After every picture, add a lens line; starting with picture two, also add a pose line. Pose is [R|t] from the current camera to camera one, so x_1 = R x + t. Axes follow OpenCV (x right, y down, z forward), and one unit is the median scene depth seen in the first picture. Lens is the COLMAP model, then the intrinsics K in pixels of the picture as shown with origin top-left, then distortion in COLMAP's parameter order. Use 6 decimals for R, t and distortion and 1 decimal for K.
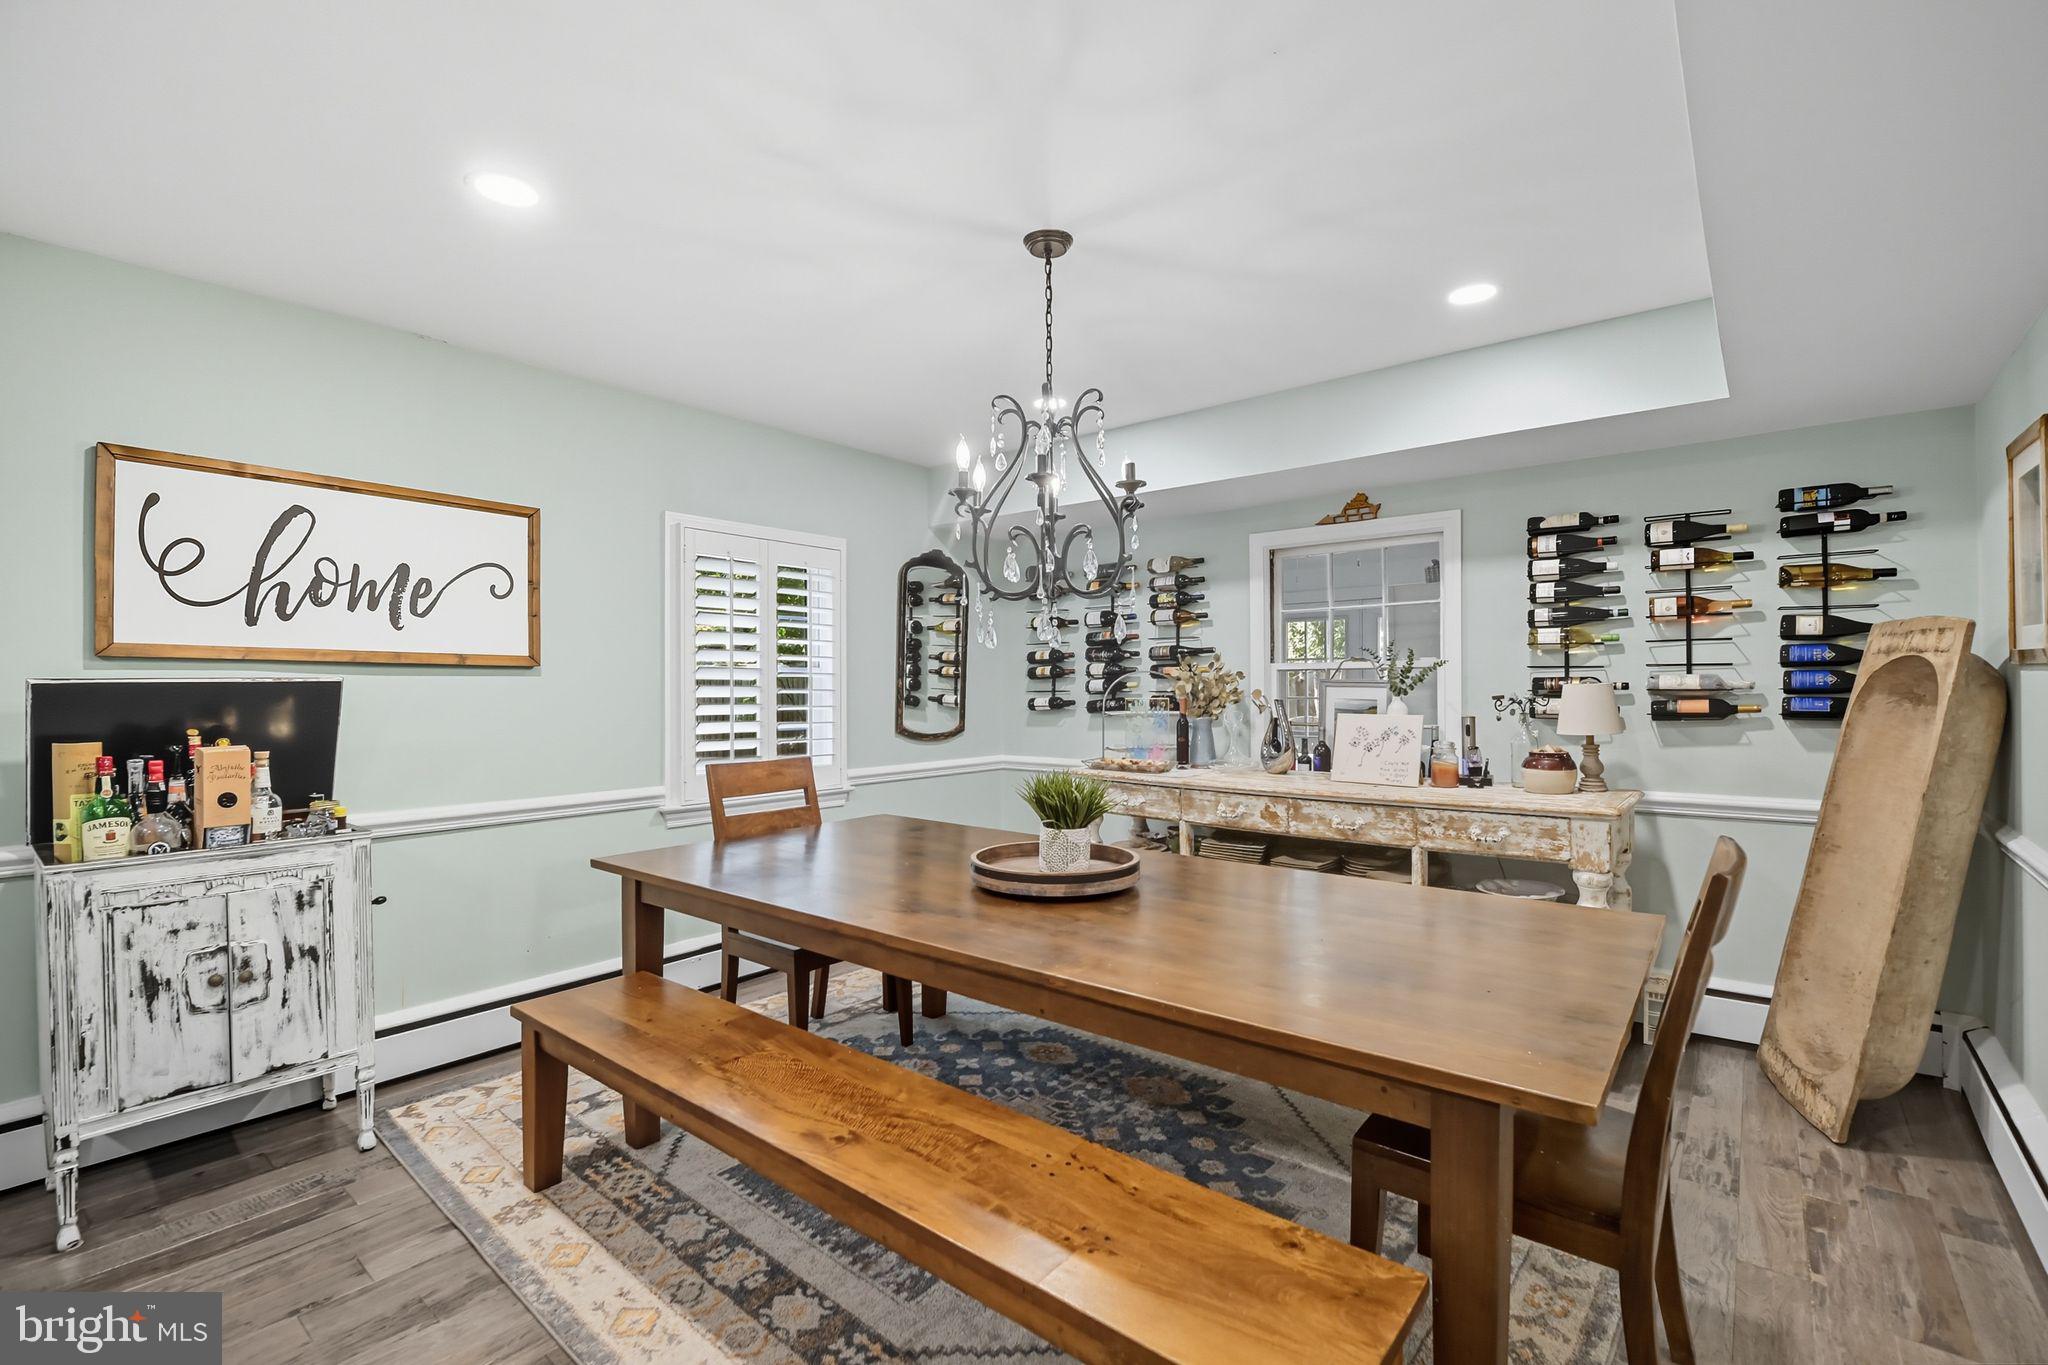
lens RADIAL K [[911.6, 0, 1019.4], [0, 911.6, 689.1], [0, 0, 1]] dist [-0.004549, -0.002505]
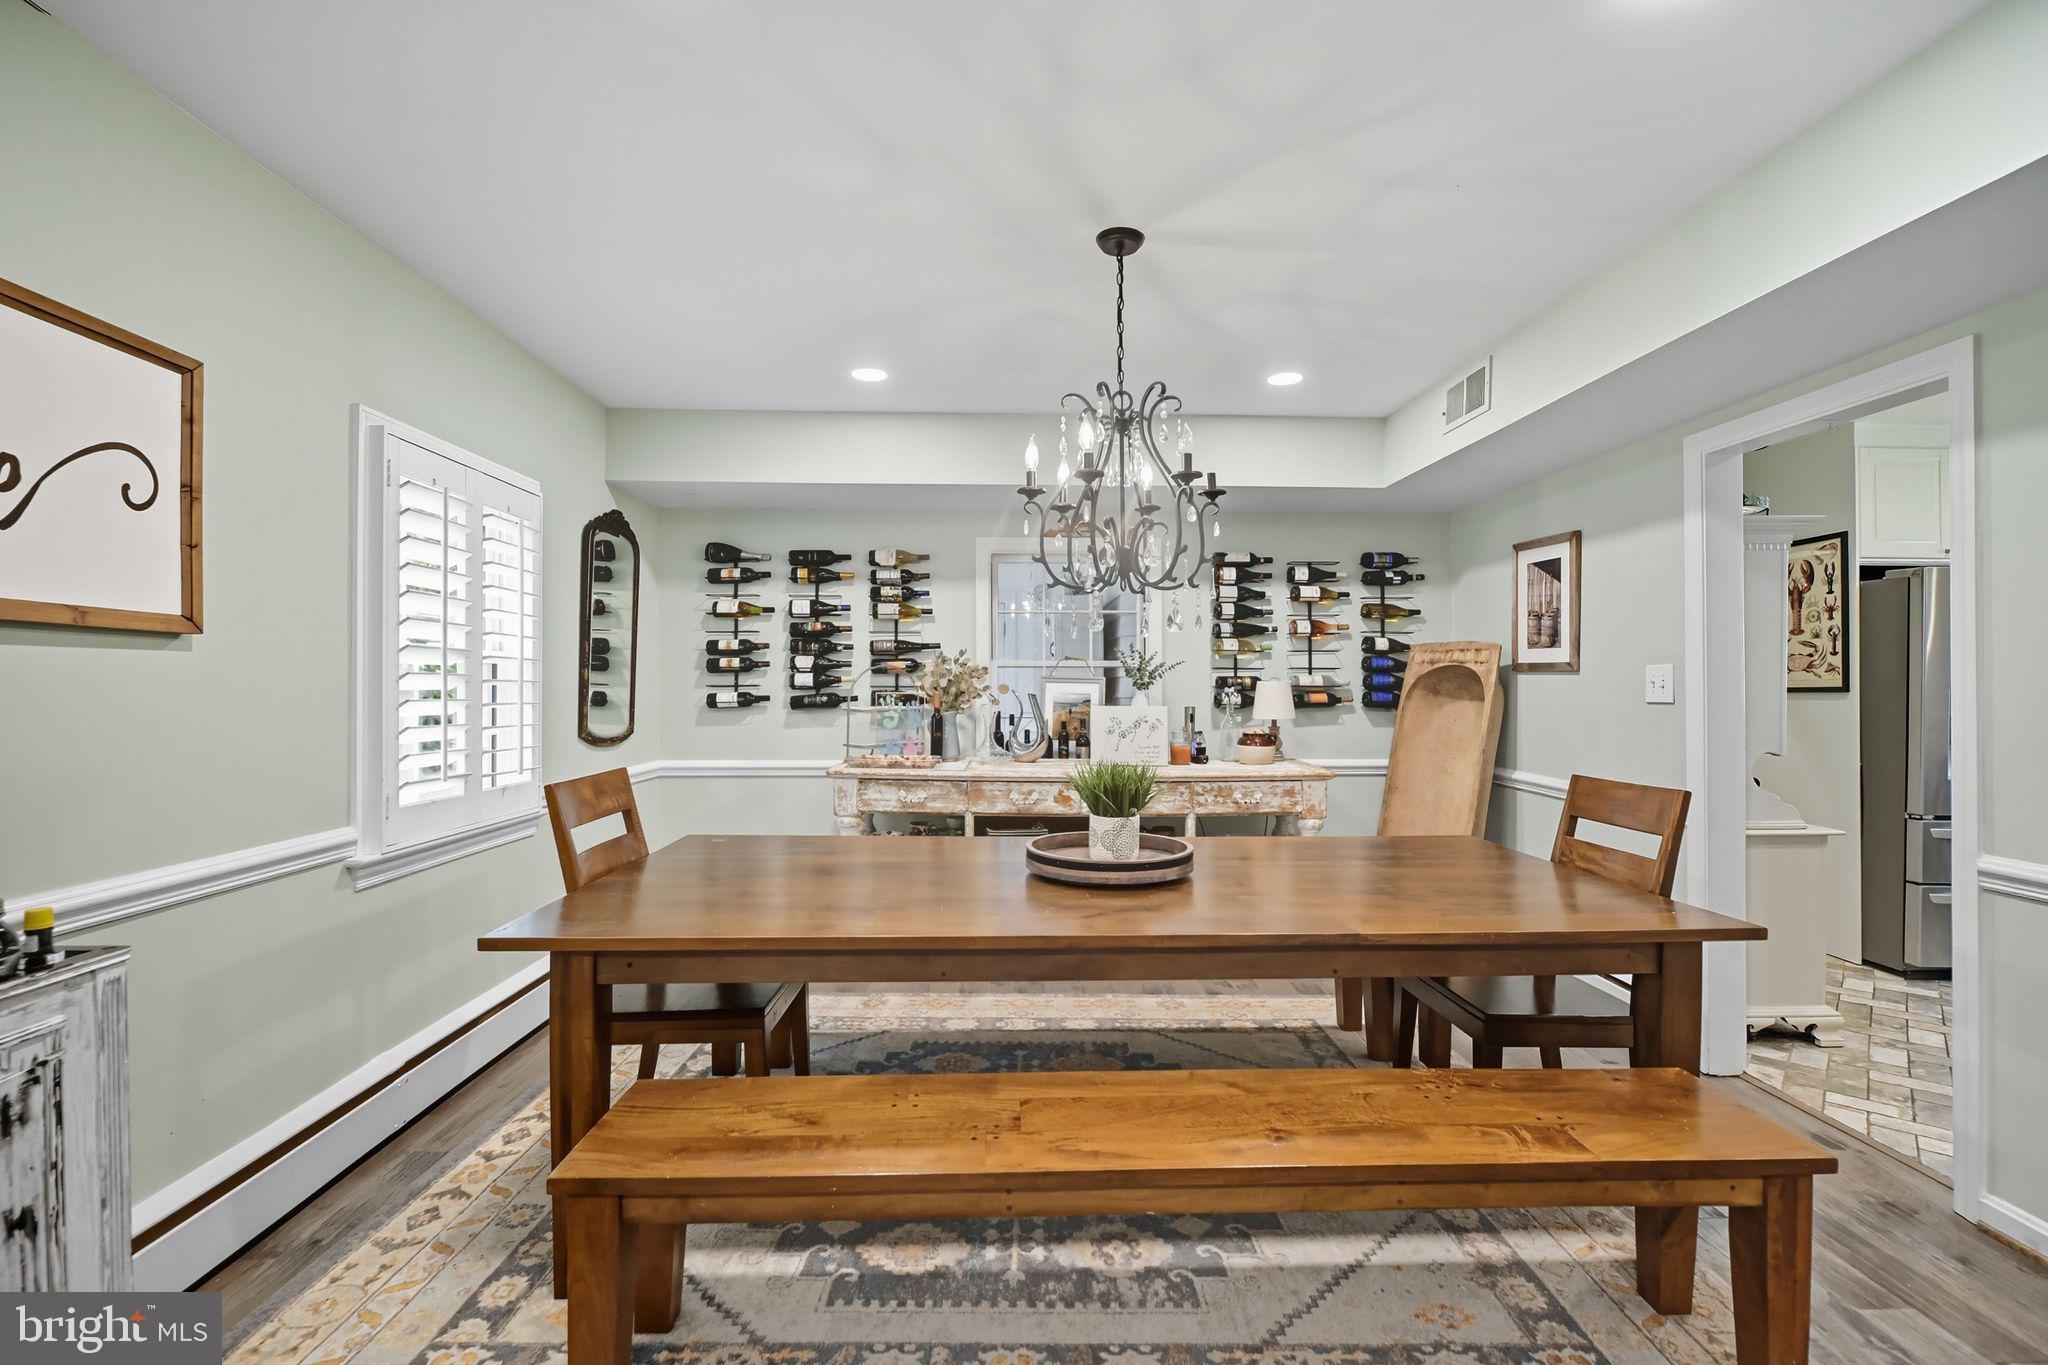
lens RADIAL K [[911.6, 0, 1023.9], [0, 911.6, 683.7], [0, 0, 1]] dist [-0.004549, -0.002505]
pose [[0.750060, 0.007879, 0.661323, -0.509923], [-0.004154, 0.999965, -0.007202, 0.008262], [-0.661357, 0.002655, 0.750067, 0.220586]]
